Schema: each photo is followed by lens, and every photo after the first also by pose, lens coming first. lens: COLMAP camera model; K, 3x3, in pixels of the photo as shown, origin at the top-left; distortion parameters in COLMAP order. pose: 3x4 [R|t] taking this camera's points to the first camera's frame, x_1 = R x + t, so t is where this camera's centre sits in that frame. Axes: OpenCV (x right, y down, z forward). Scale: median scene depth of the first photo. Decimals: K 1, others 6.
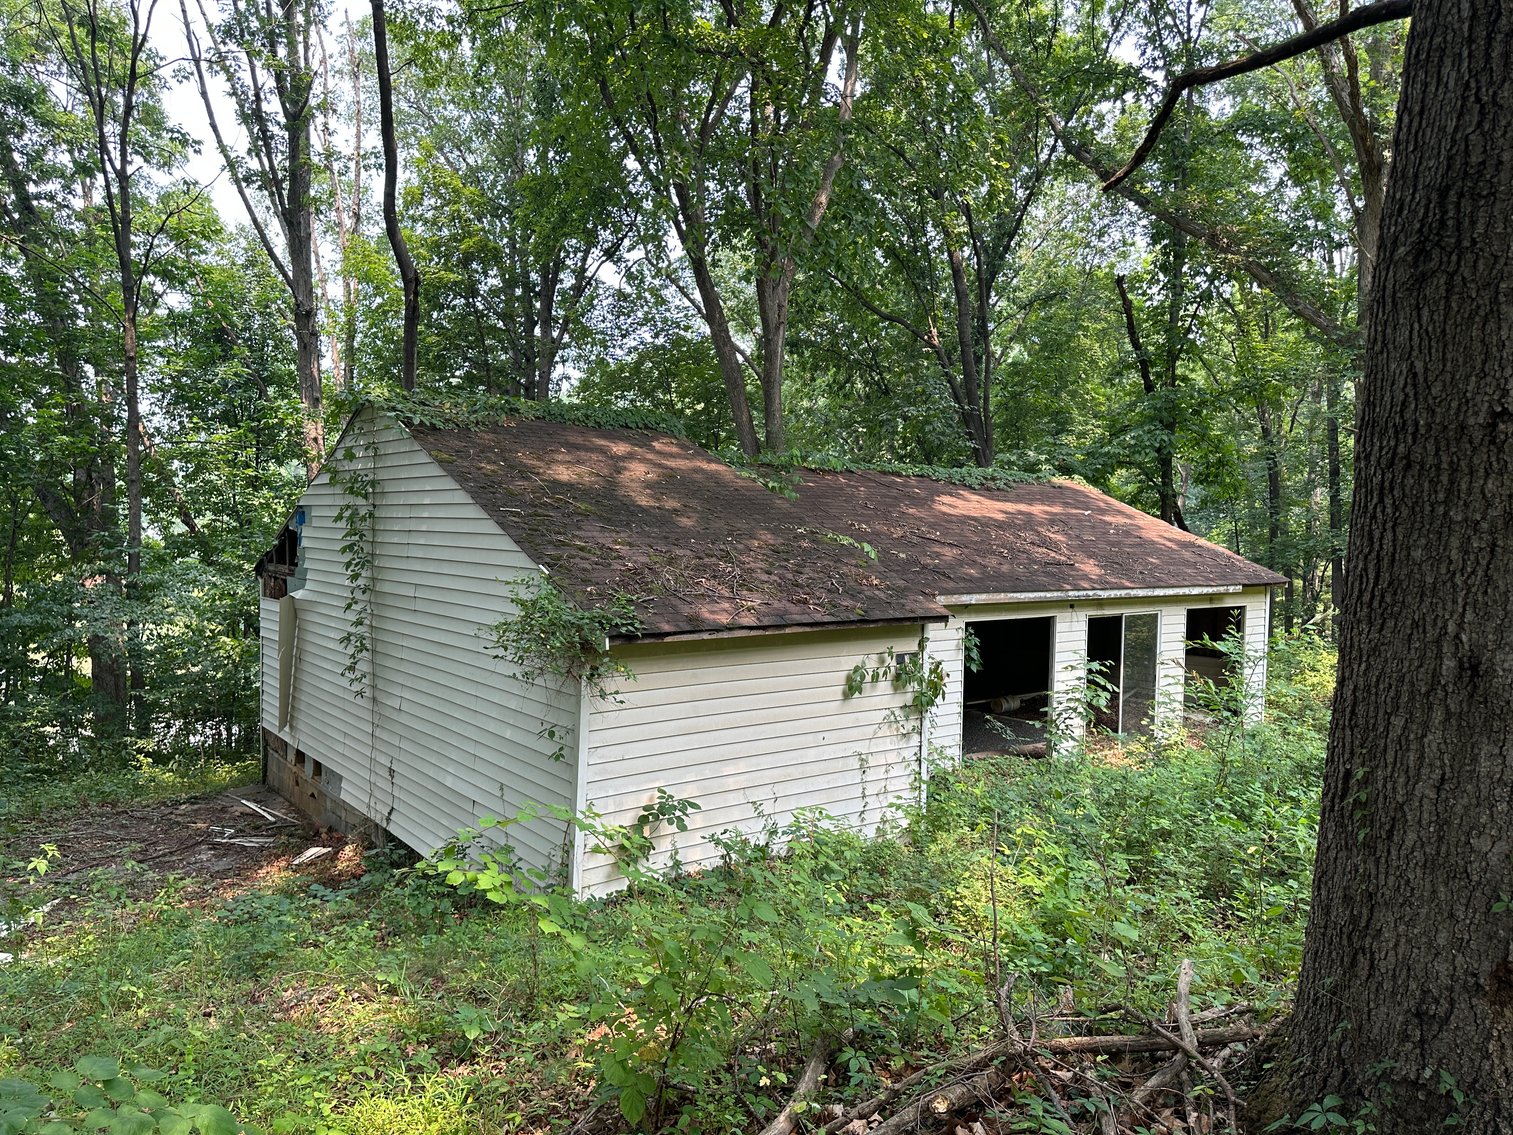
lens RADIAL K [[1053.8, 0, 756.4], [0, 1053.8, 571.6], [0, 0, 1]] dist [0.007854, -0.010093]
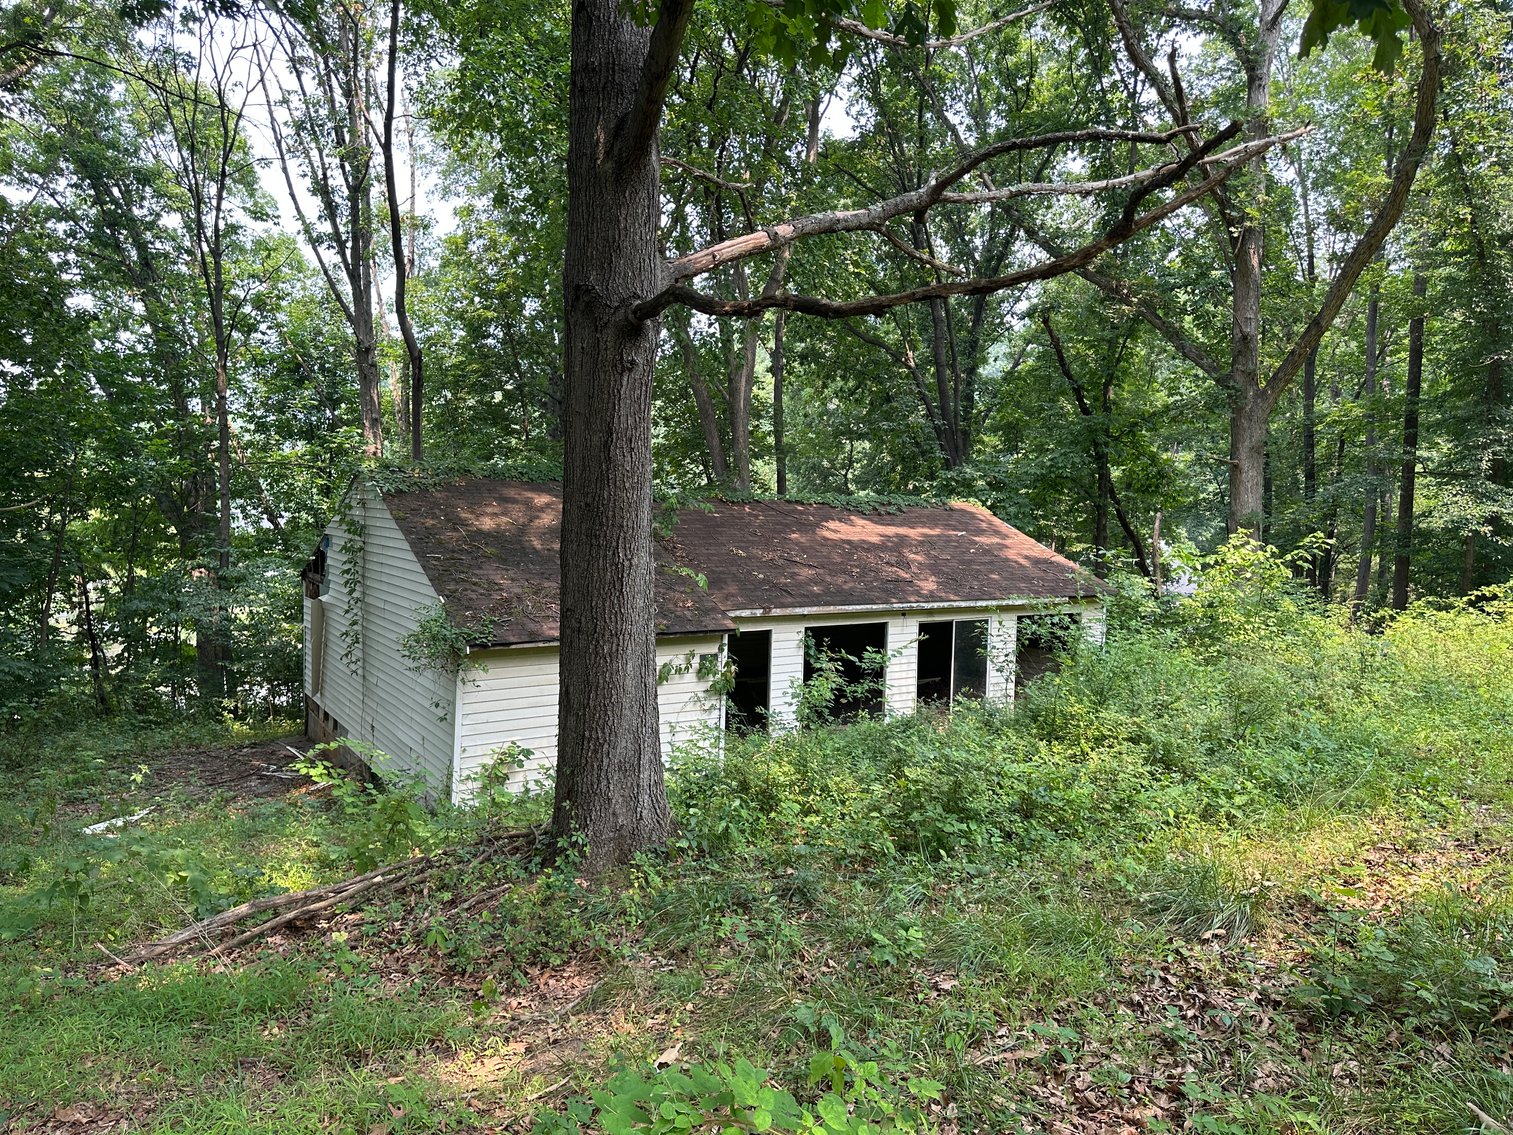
lens RADIAL K [[1053.8, 0, 757.1], [0, 1053.8, 561.3], [0, 0, 1]] dist [0.007854, -0.010093]
pose [[0.996055, 0.012672, -0.087832, 0.234351], [-0.011172, 0.999784, 0.017550, -0.053559], [0.088035, -0.016499, 0.995981, -0.302410]]
